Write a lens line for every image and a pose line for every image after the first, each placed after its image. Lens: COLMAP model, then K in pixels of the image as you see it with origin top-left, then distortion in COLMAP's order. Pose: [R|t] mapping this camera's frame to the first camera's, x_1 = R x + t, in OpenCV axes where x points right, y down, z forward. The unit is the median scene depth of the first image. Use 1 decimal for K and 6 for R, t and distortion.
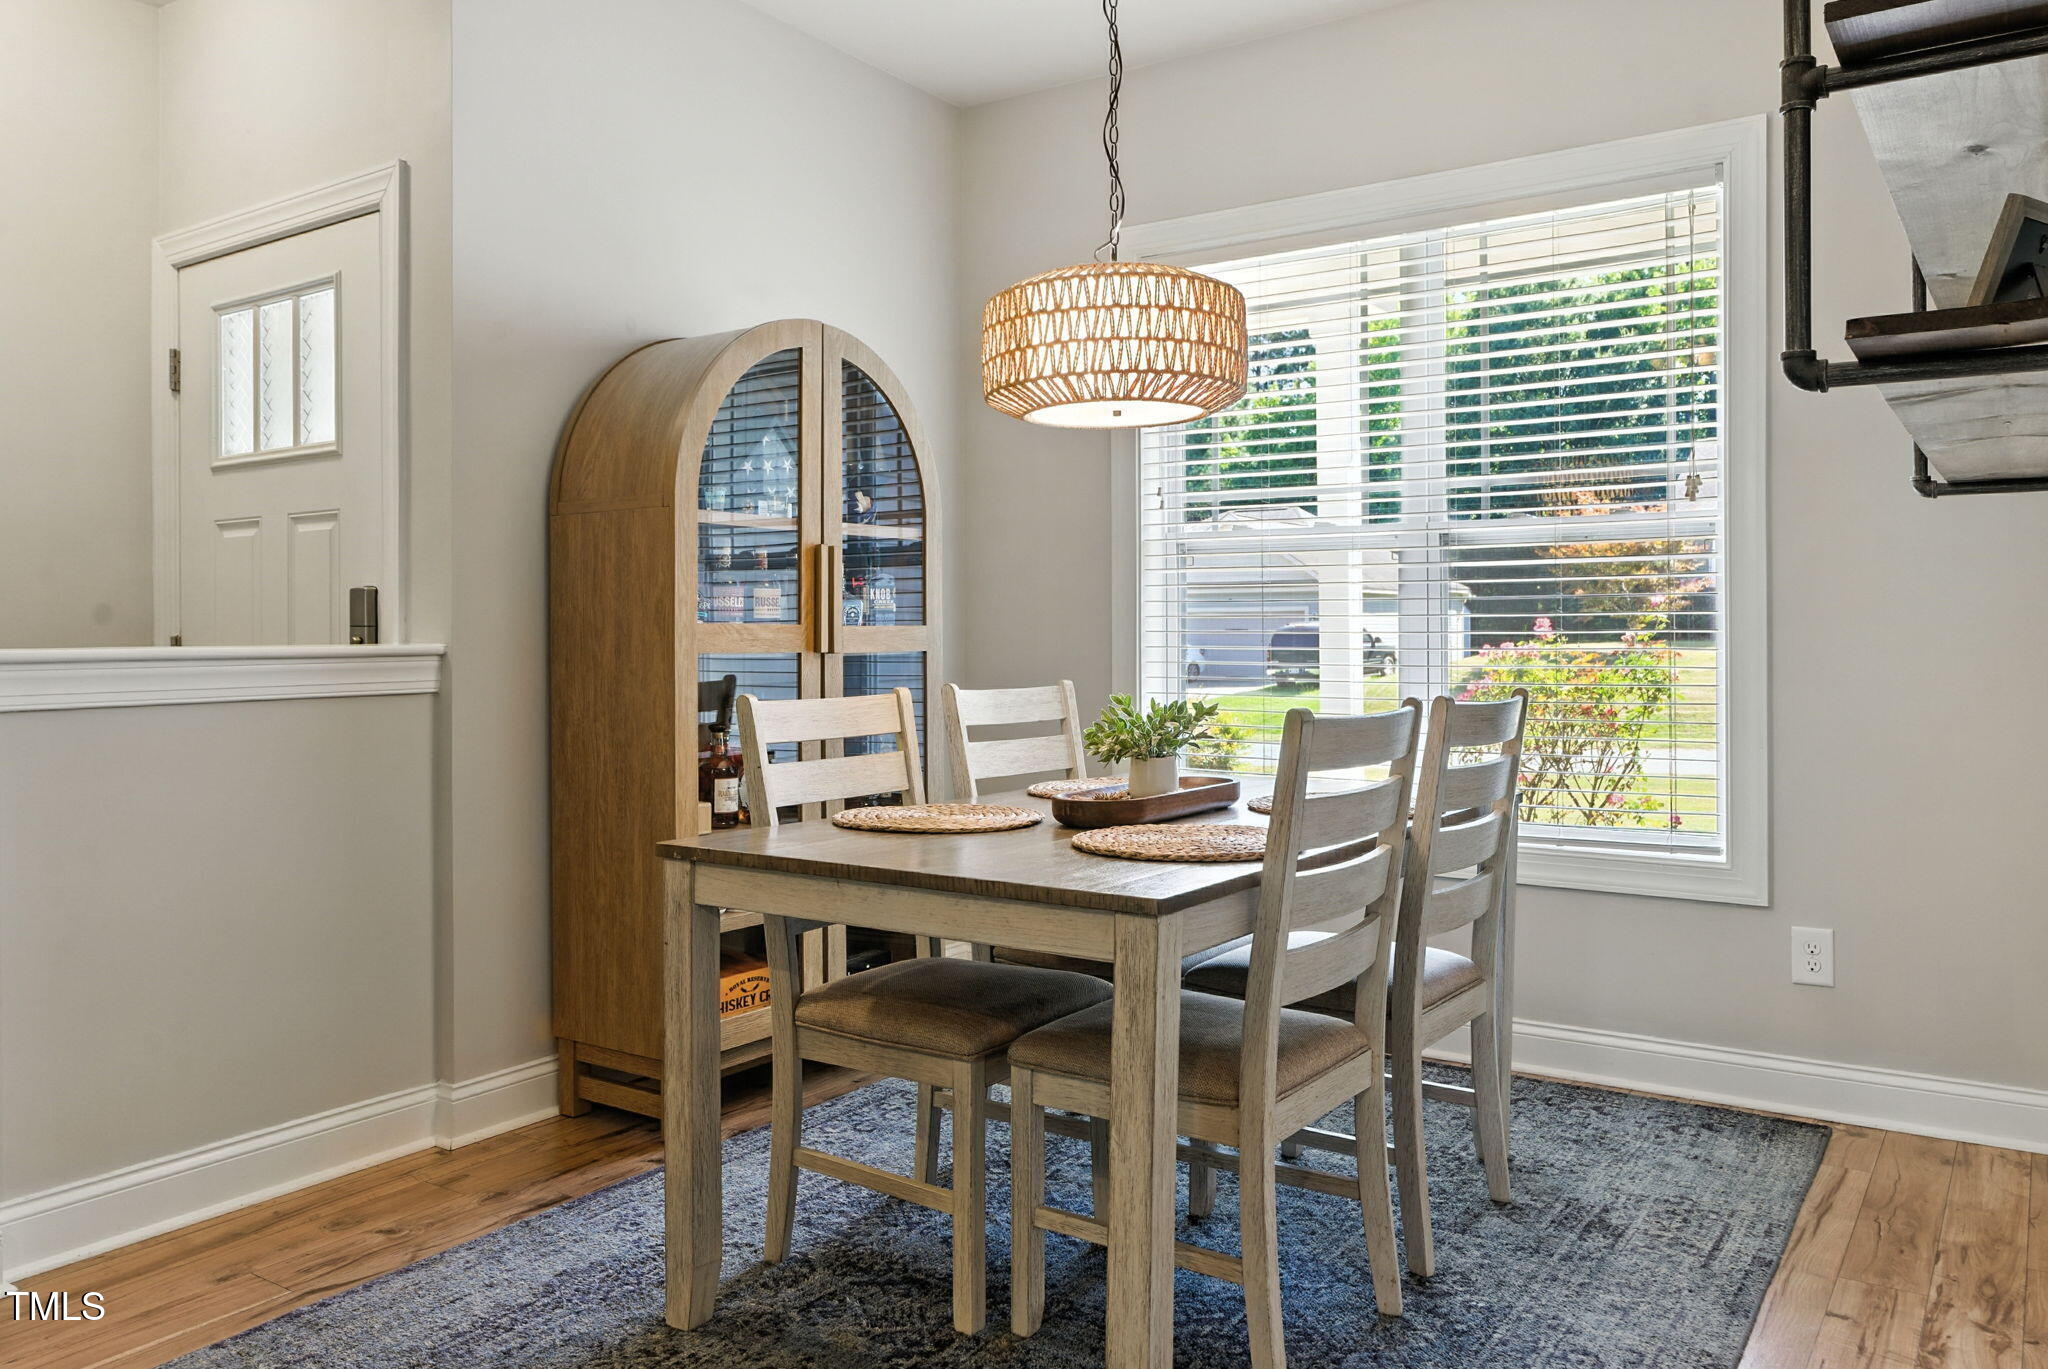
lens RADIAL K [[1506.1, 0, 1033.8], [0, 1506.1, 635.2], [0, 0, 1]] dist [-0.001183, 0.000012]
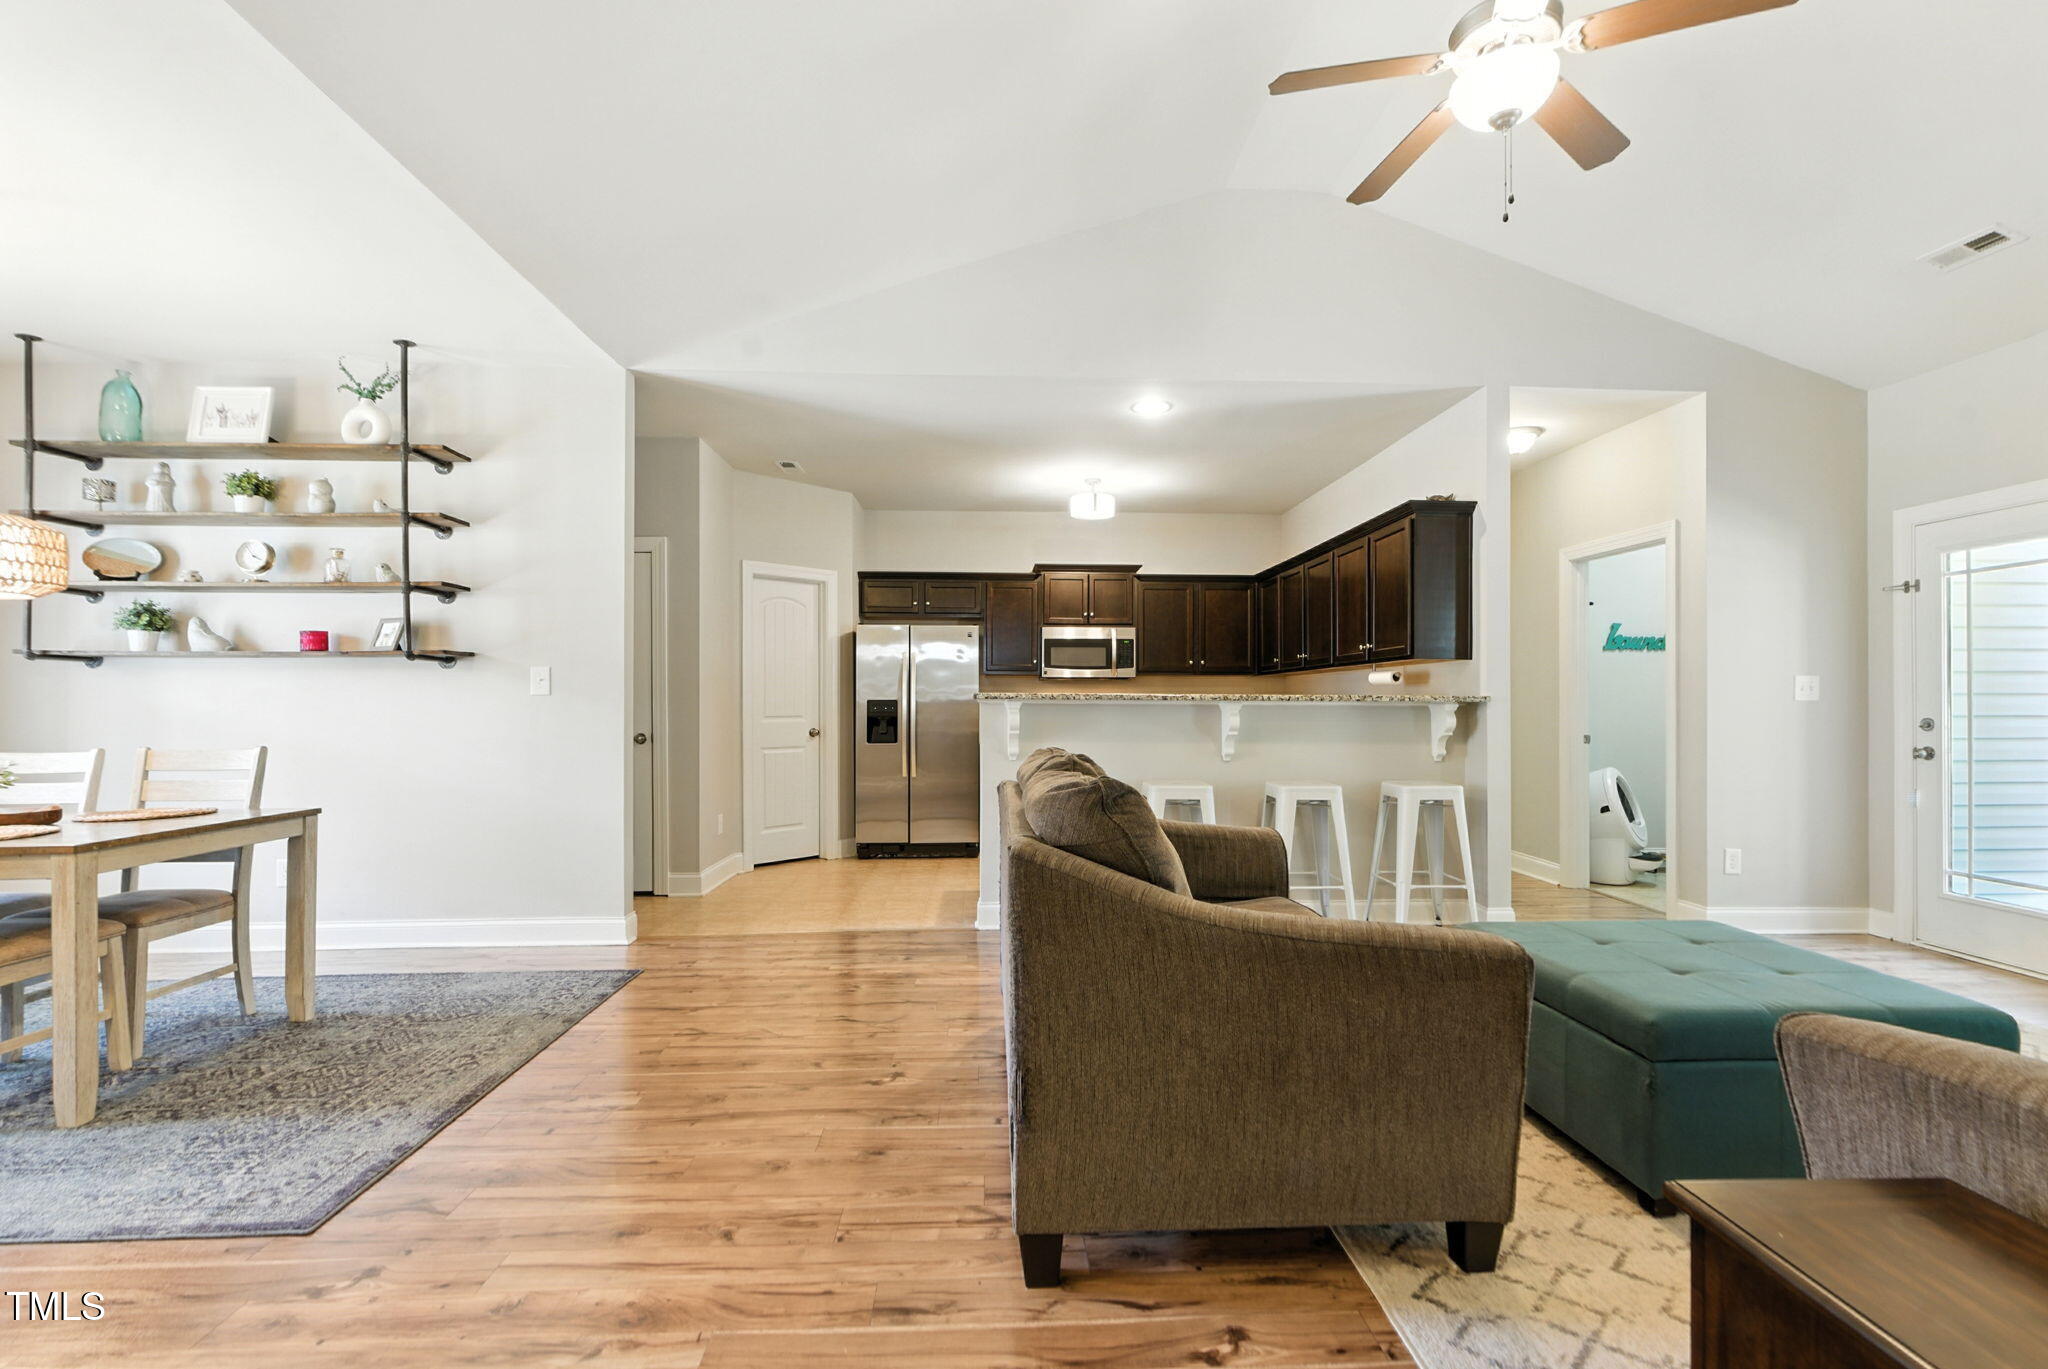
lens RADIAL K [[951.4, 0, 1031.5], [0, 951.4, 706.1], [0, 0, 1]] dist [-0.001652, -0.000095]
pose [[-0.598987, 0.007608, 0.800723, -1.274882], [0.012027, 0.999928, -0.000504, -0.003633], [-0.800668, 0.009328, -0.599035, 0.563898]]
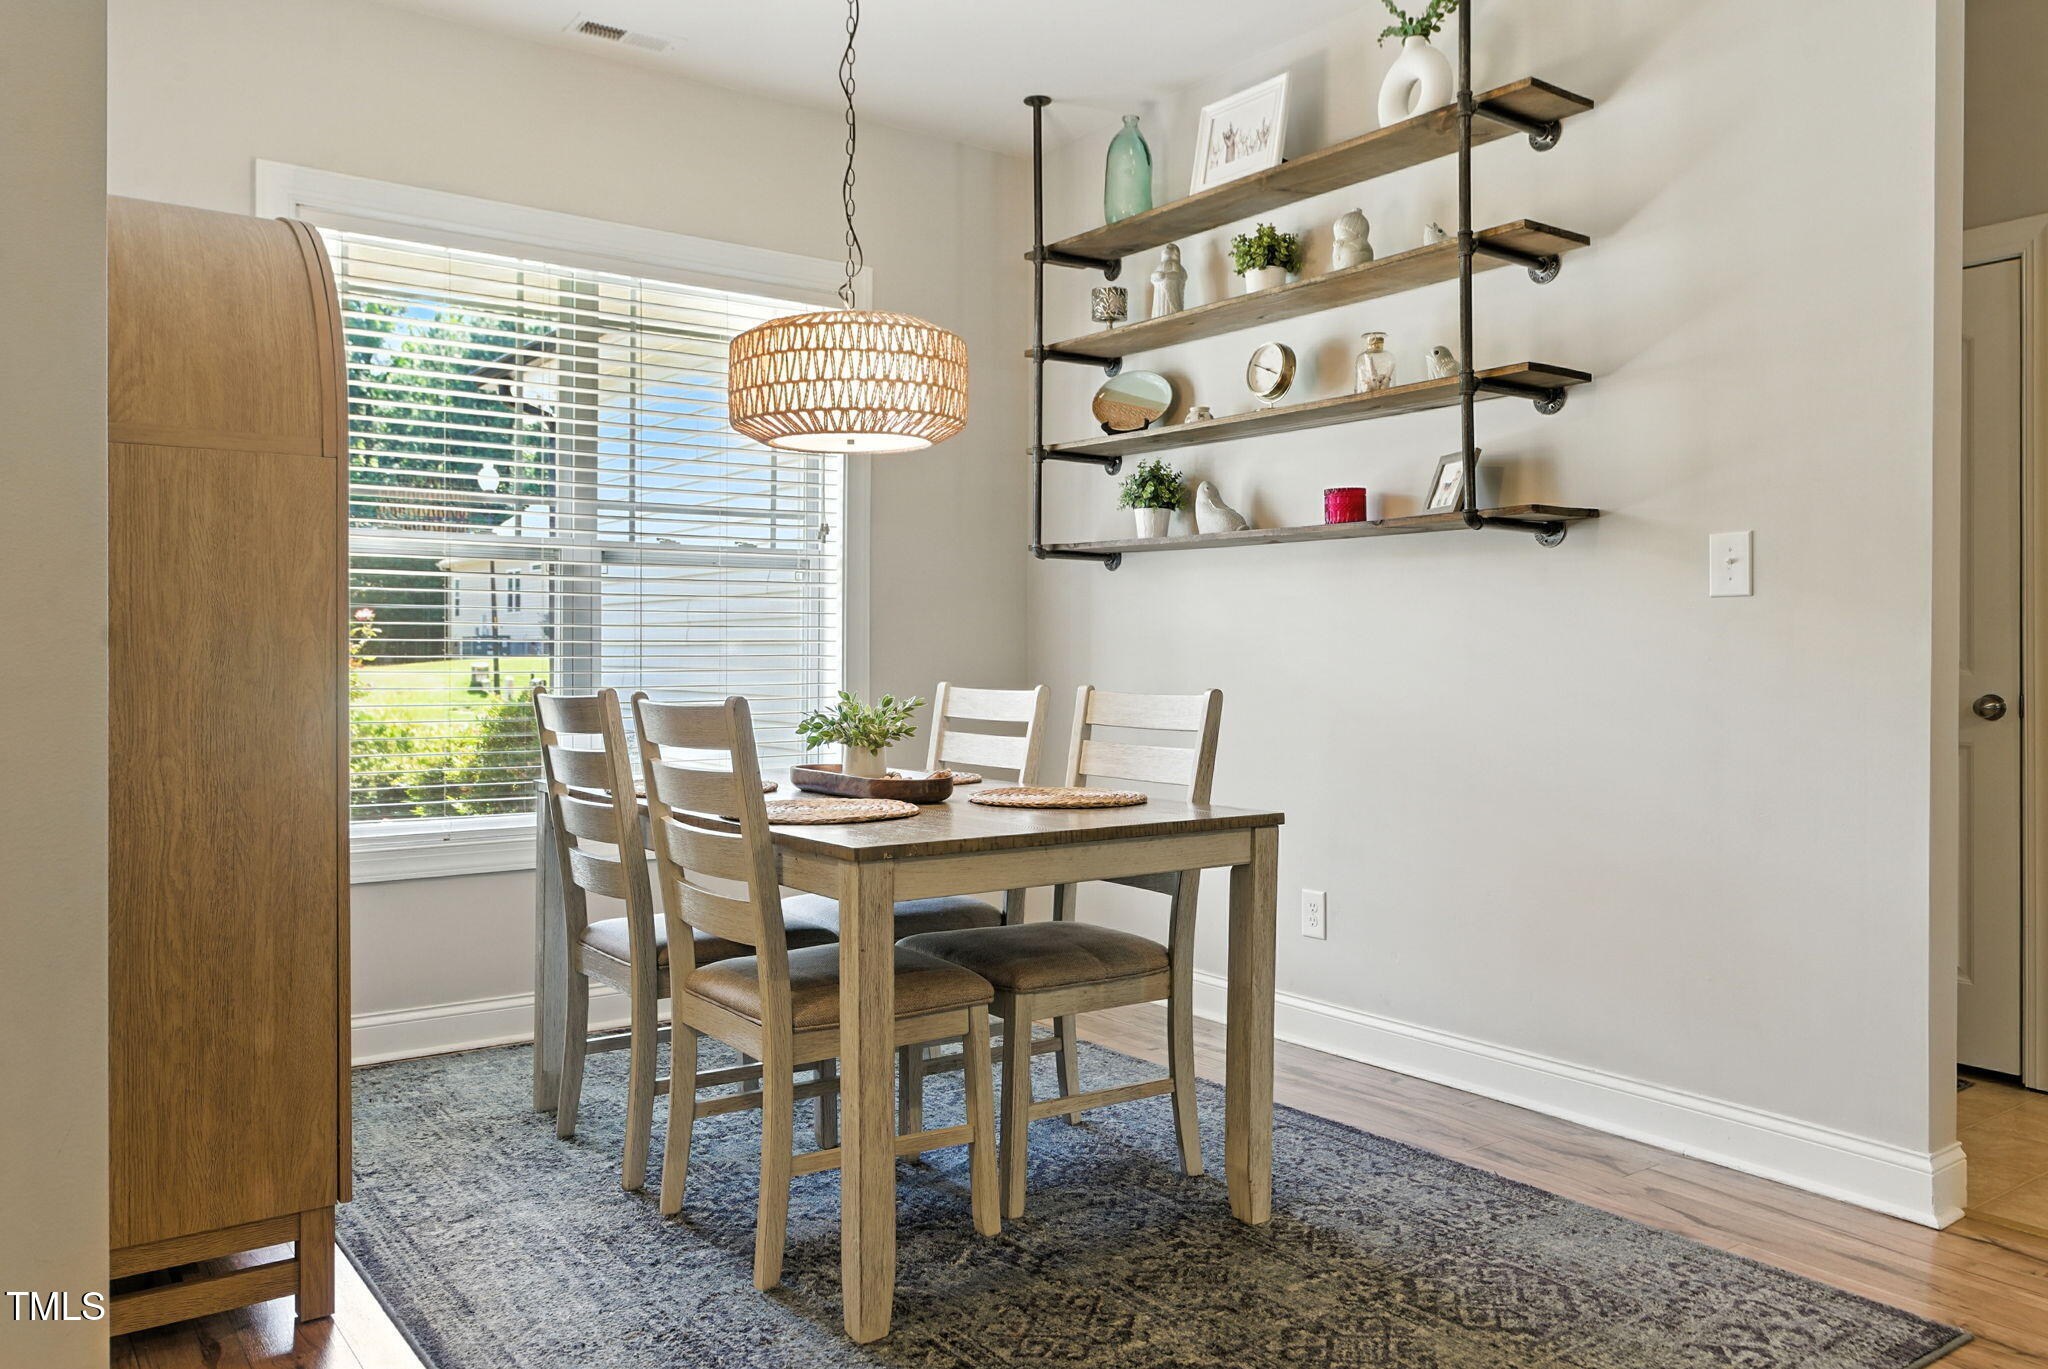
lens RADIAL K [[1506.1, 0, 1033.8], [0, 1506.1, 635.2], [0, 0, 1]] dist [-0.001183, 0.000012]
pose [[0.327878, 0.016553, 0.944575, -0.819049], [-0.004674, 0.999863, -0.015899, 0.012050], [-0.944709, 0.000798, 0.327910, 0.420050]]
